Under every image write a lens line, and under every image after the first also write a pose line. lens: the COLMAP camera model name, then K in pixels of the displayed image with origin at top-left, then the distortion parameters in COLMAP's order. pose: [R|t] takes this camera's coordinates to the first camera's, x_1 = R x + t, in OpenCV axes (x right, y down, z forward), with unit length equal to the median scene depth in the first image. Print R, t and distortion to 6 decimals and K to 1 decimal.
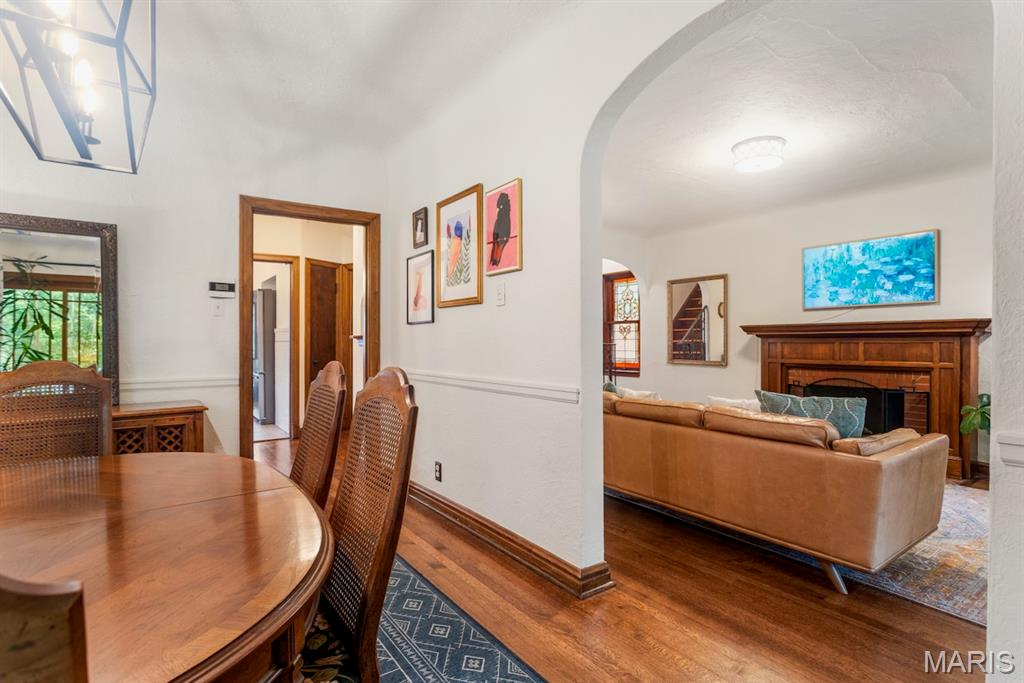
lens RADIAL K [[494.1, 0, 512.9], [0, 494.1, 345.1], [0, 0, 1]] dist [-0.013159, 0.001210]
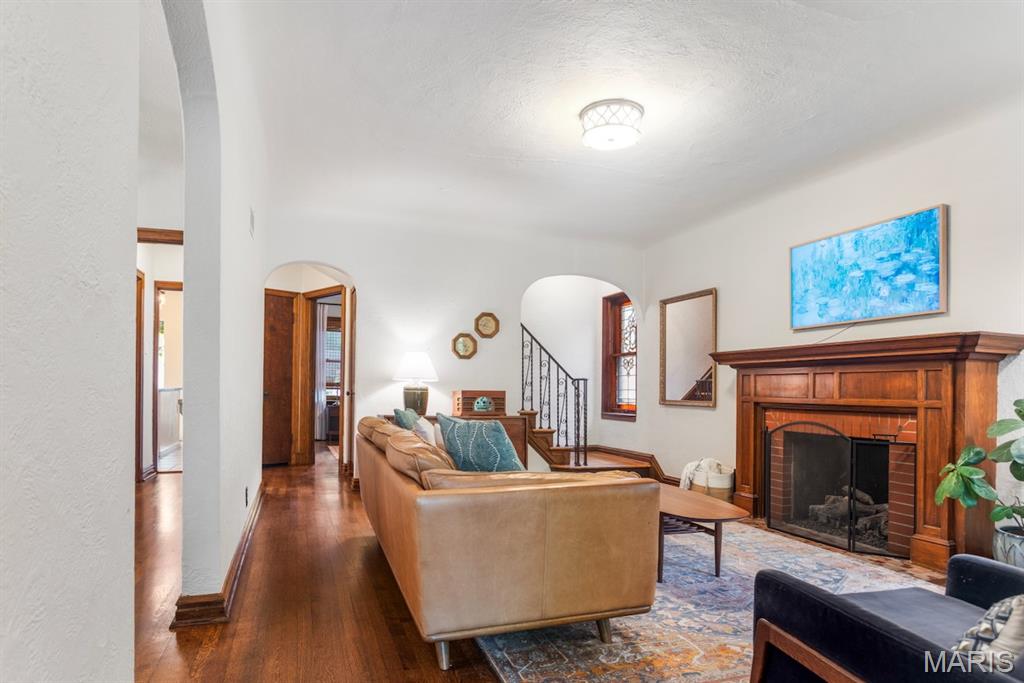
lens RADIAL K [[570.4, 0, 501.9], [0, 570.4, 388.1], [0, 0, 1]] dist [-0.006043, 0.000367]
pose [[0.958485, 0.012983, -0.284849, 0.467193], [-0.015628, 0.999853, -0.007014, 0.029874], [0.284716, 0.011174, 0.958547, 0.068849]]
